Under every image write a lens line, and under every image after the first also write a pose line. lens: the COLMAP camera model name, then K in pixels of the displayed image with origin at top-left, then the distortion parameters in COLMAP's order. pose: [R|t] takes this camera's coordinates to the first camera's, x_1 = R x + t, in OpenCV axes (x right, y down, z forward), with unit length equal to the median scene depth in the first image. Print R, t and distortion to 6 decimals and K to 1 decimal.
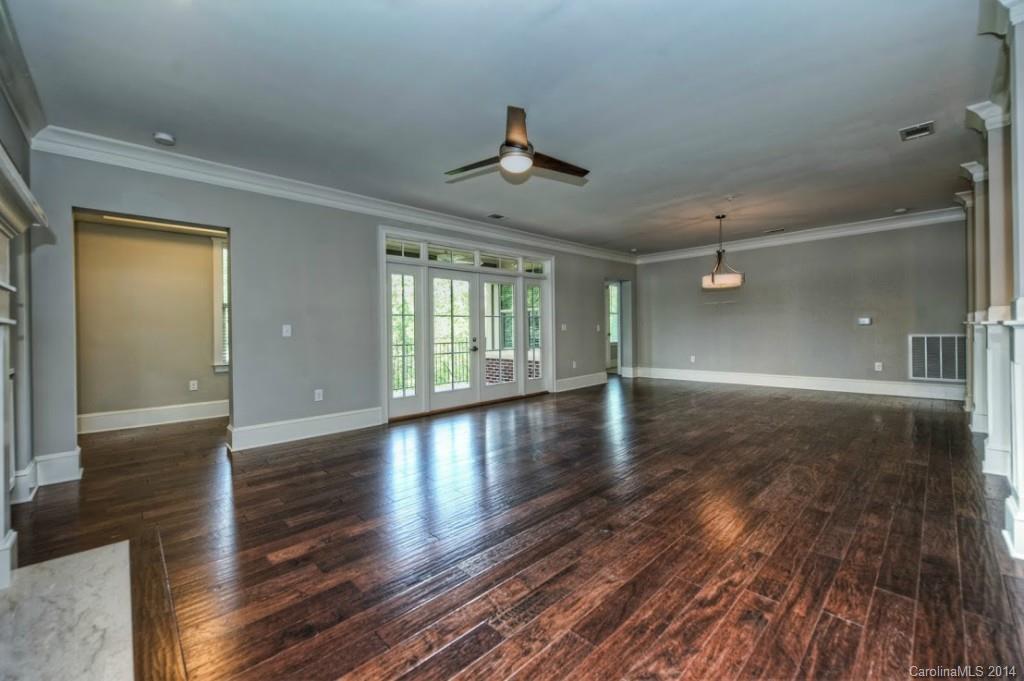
lens RADIAL K [[418.4, 0, 512.0], [0, 418.4, 340.5], [0, 0, 1]] dist [0.000641, 0.000099]
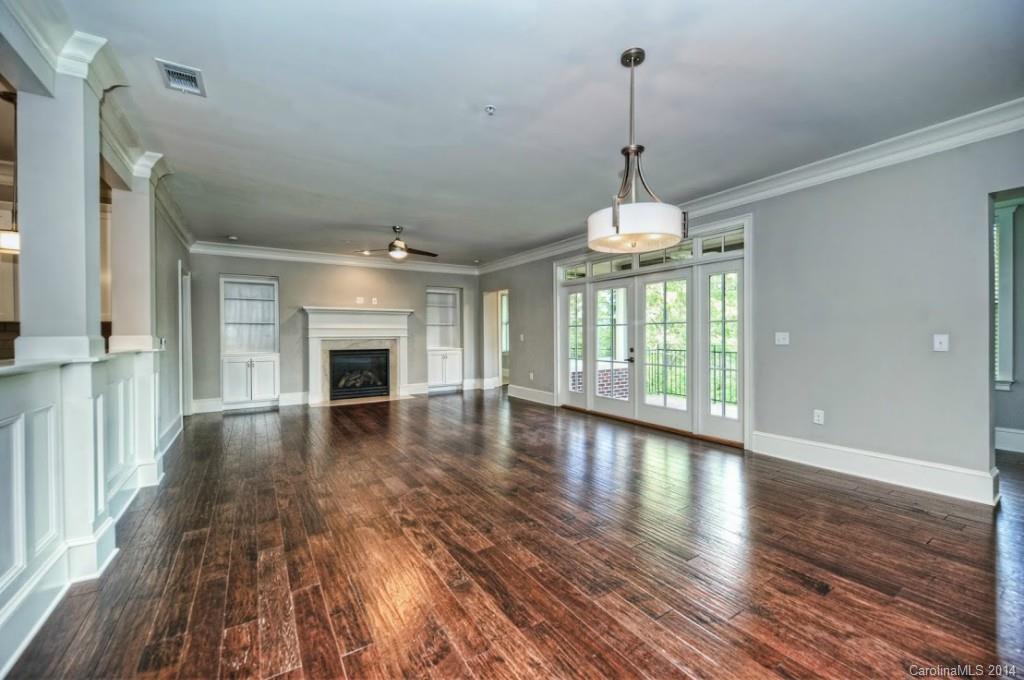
lens RADIAL K [[418.4, 0, 512.0], [0, 418.4, 340.0], [0, 0, 1]] dist [0.000641, 0.000099]
pose [[-0.216804, 0.019310, -0.976024, 0.853524], [-0.019964, 0.999508, 0.024209, -0.040333], [0.976011, 0.024734, -0.216312, 0.957301]]
